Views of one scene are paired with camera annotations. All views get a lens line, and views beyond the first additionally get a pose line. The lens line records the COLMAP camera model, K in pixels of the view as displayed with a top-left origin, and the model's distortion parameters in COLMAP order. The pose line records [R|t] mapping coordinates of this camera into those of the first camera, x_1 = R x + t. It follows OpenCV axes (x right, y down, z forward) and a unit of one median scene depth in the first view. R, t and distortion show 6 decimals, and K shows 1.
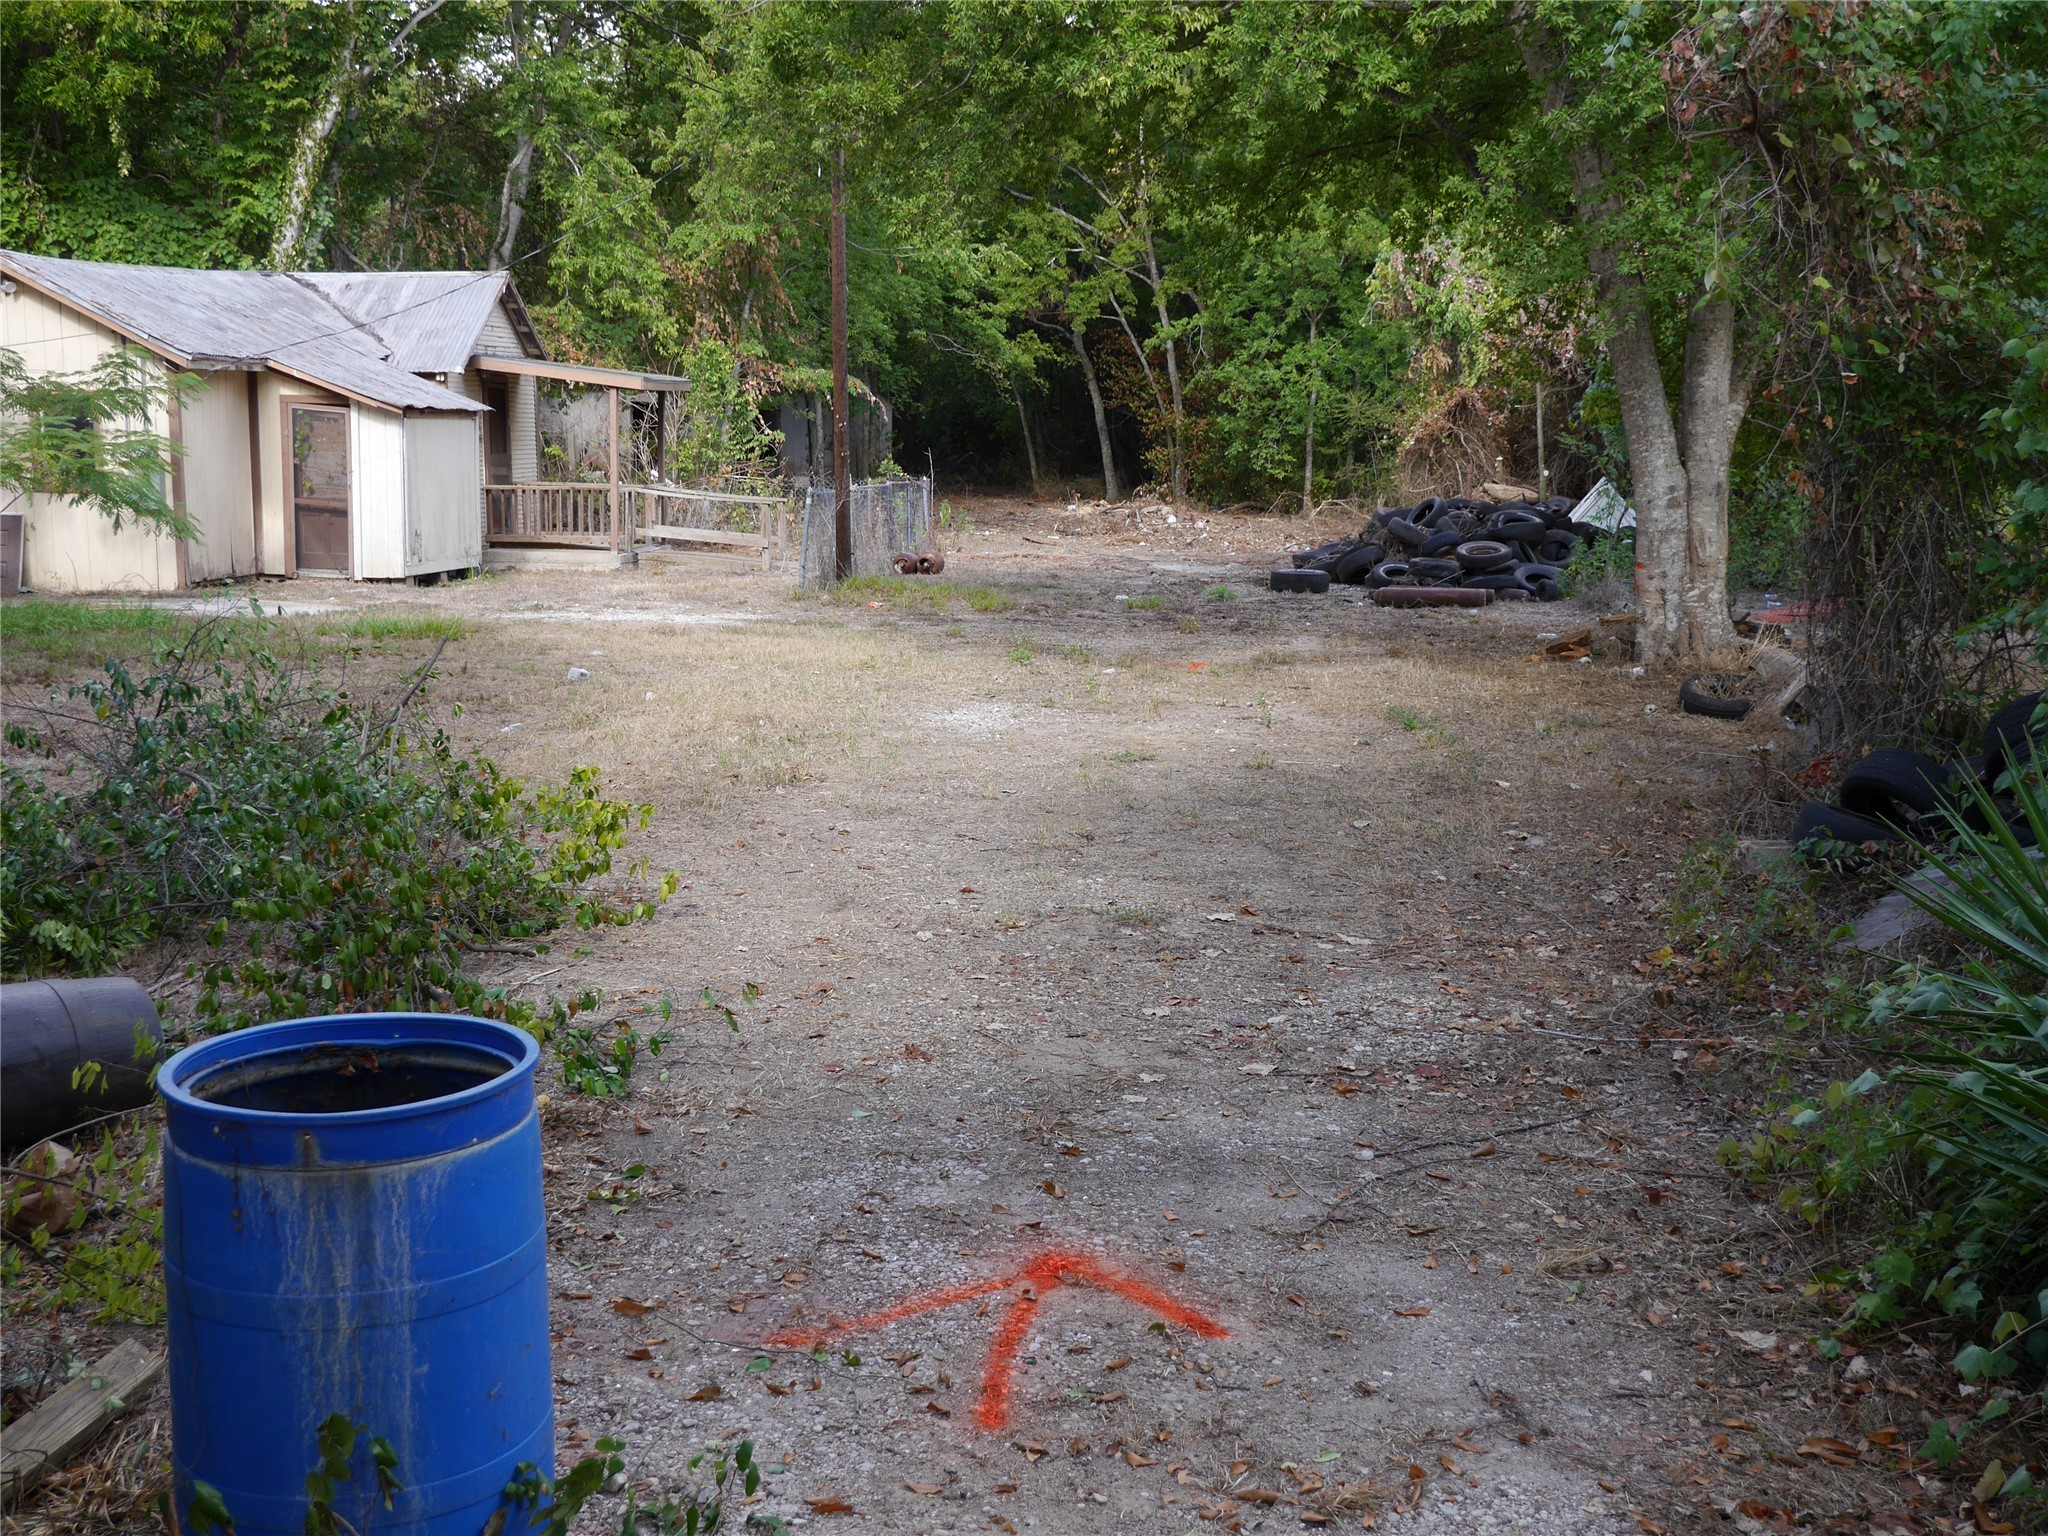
lens RADIAL K [[2166.0, 0, 1024.0], [0, 2166.0, 768.0], [0, 0, 1]] dist [-0.045589, 0.049711]
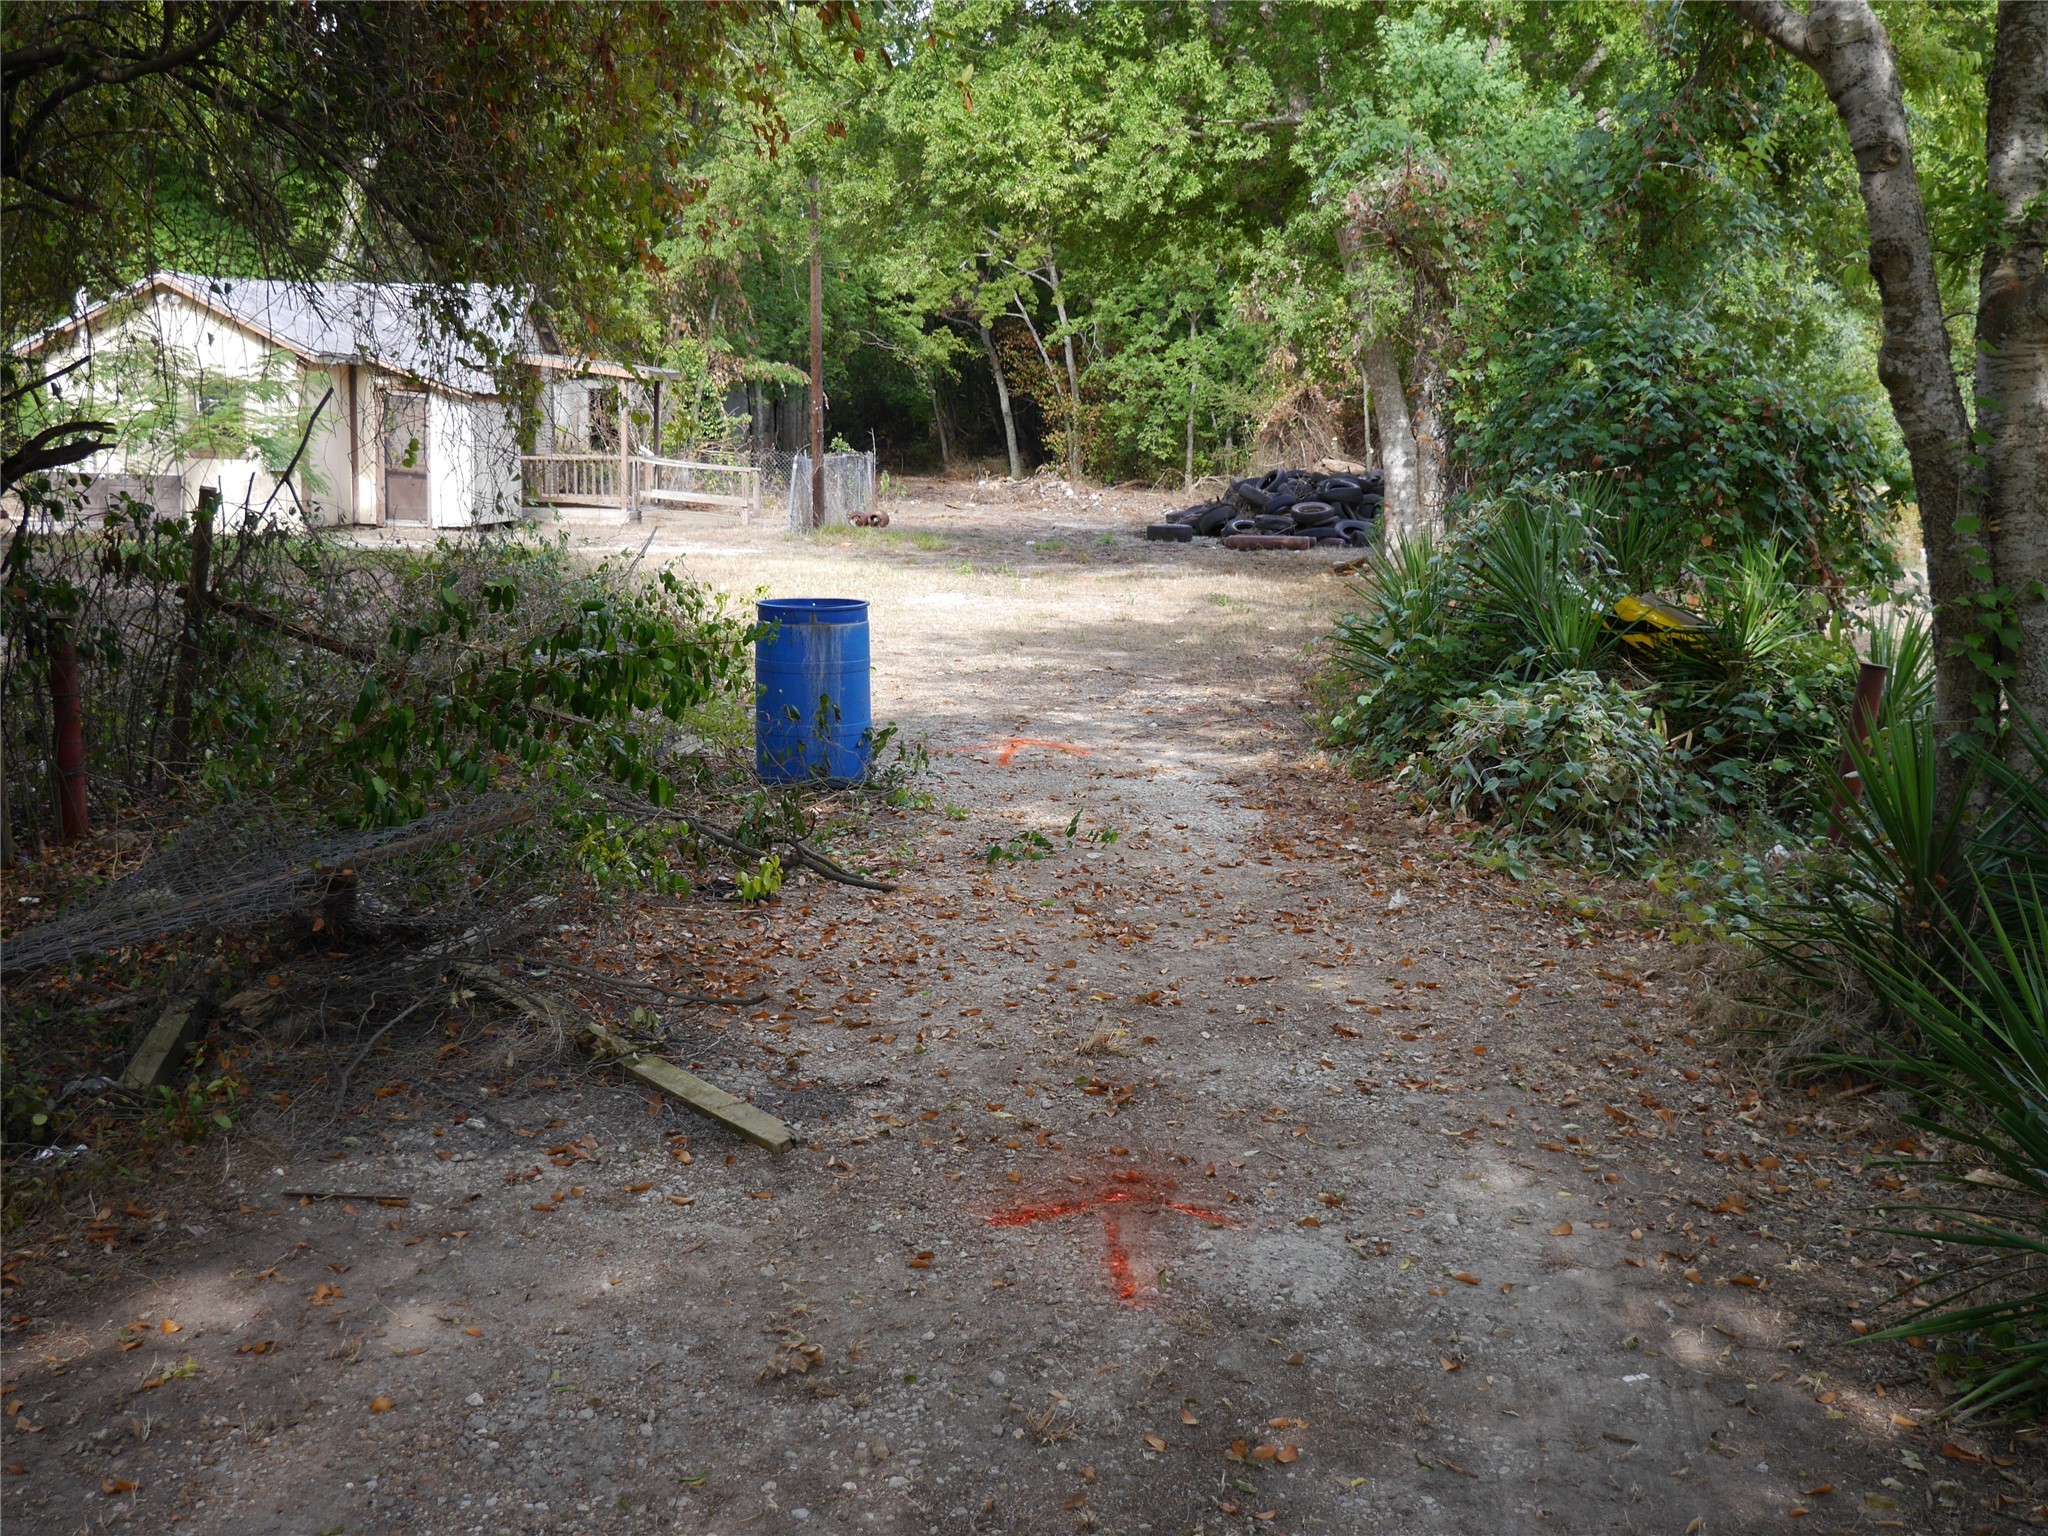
lens RADIAL K [[2166.0, 0, 1024.0], [0, 2166.0, 768.0], [0, 0, 1]] dist [-0.045589, 0.049711]
pose [[0.998911, -0.002967, 0.046558, -0.013248], [0.002692, 0.999979, 0.005963, 0.032709], [-0.046574, -0.005831, 0.998898, -0.200345]]
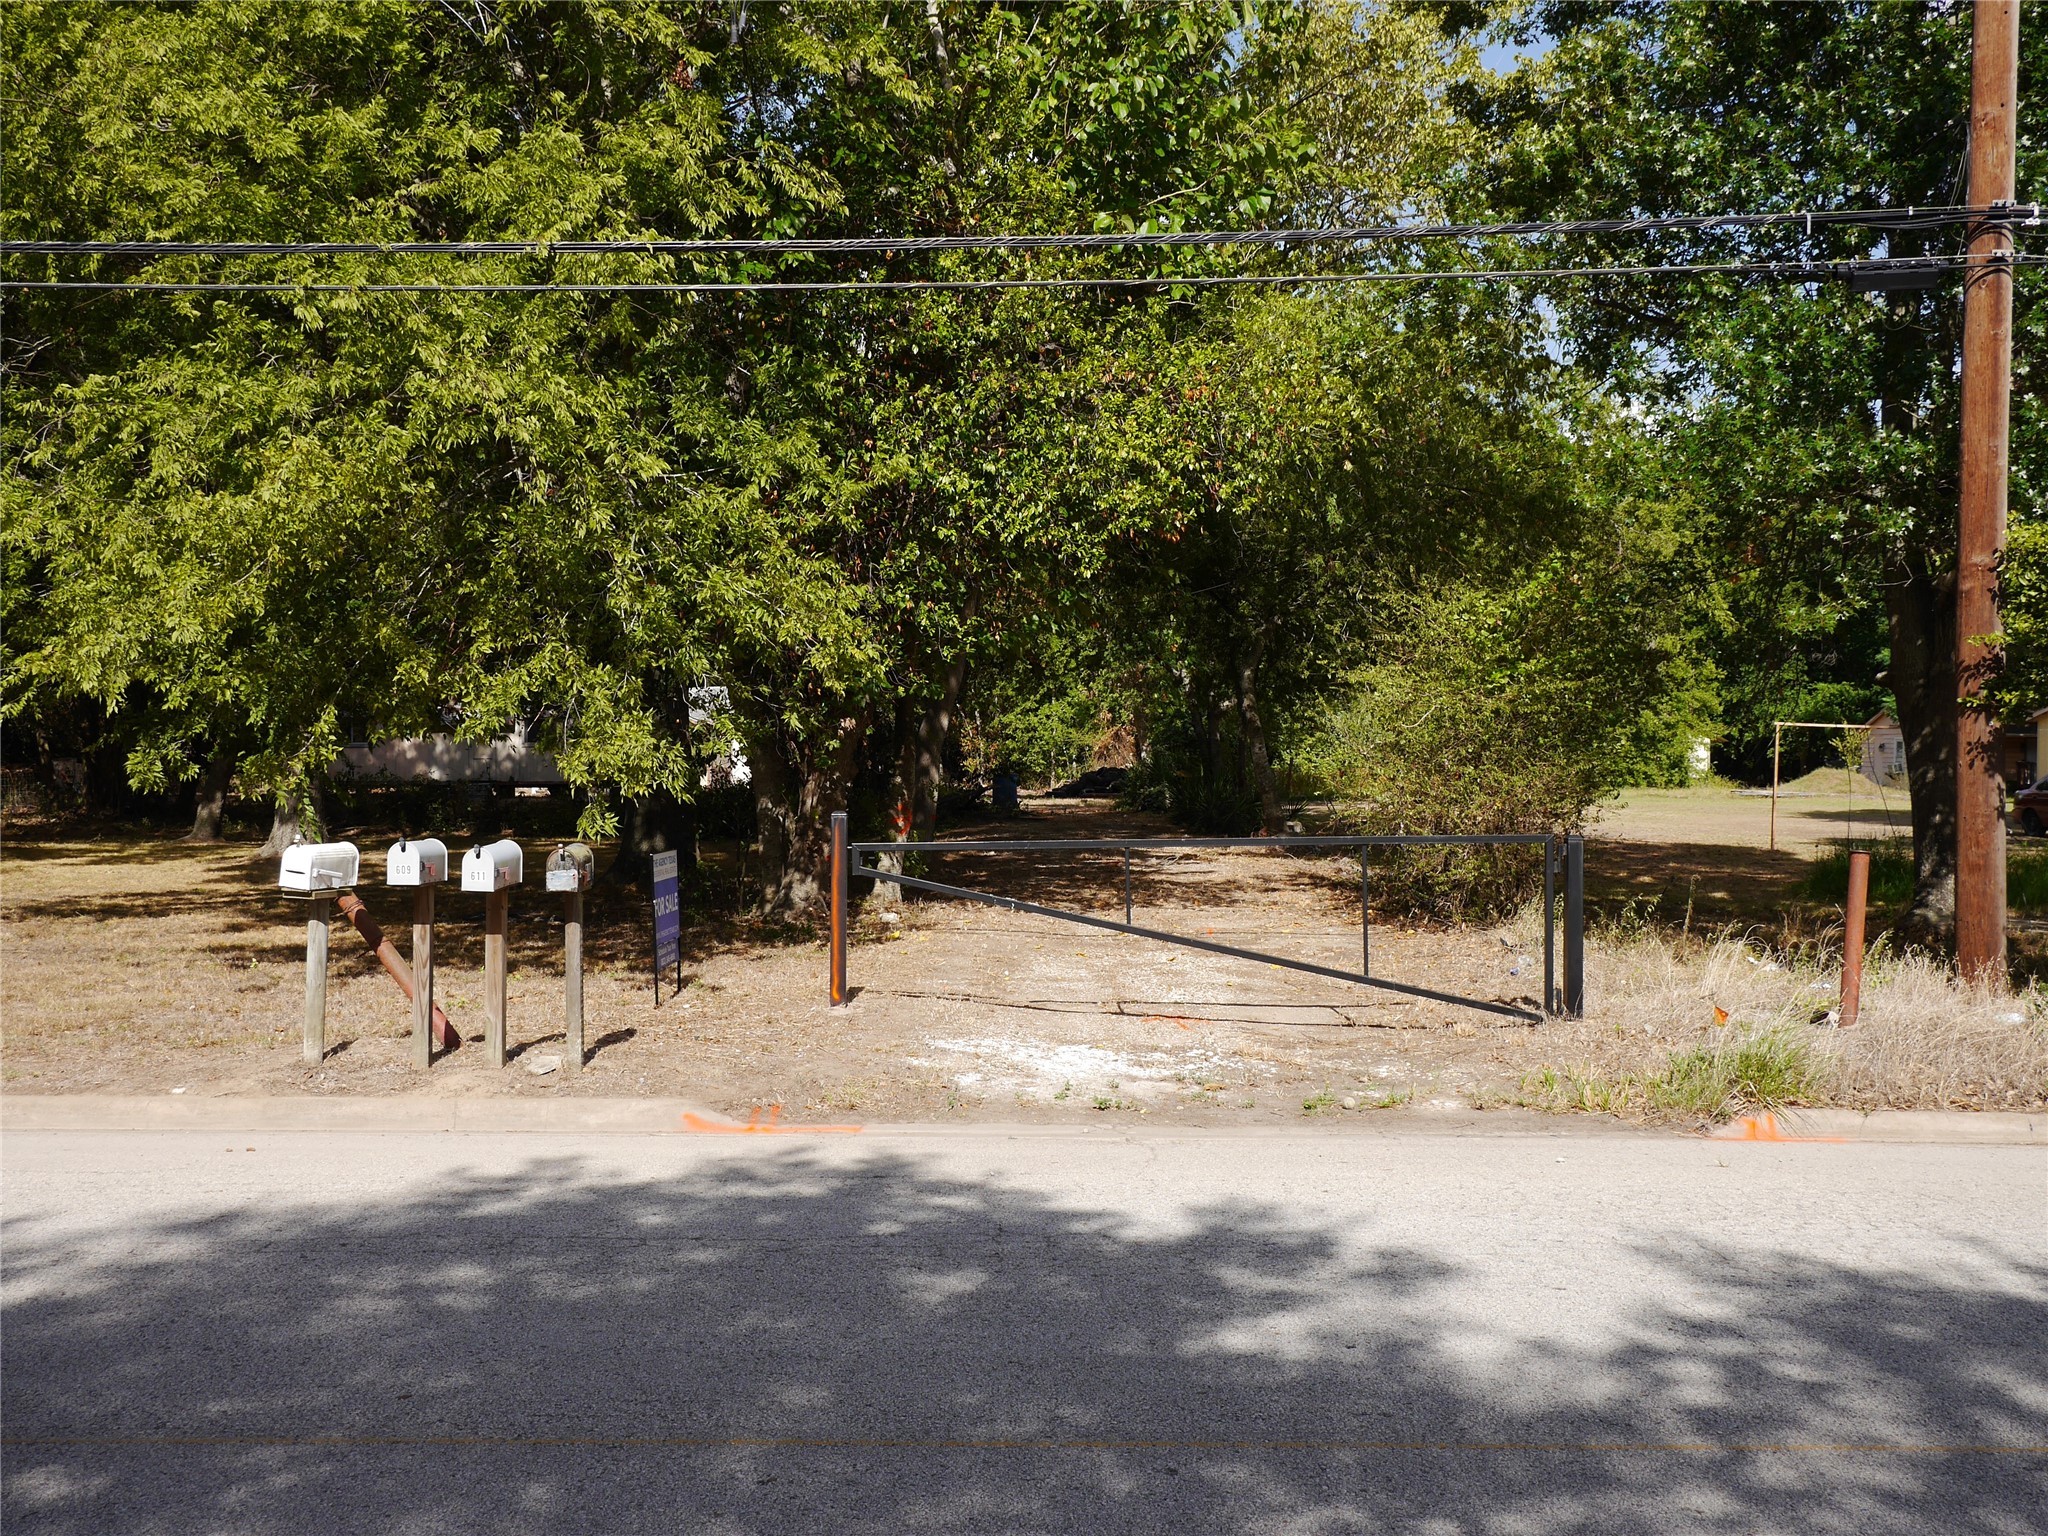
lens RADIAL K [[2167.7, 0, 1036.1], [0, 2167.7, 773.2], [0, 0, 1]] dist [-0.042064, 0.059119]
pose [[0.991481, -0.010509, 0.129826, -0.203795], [0.029921, 0.988461, -0.148493, 0.232604], [-0.126768, 0.151112, 0.980355, -1.356897]]
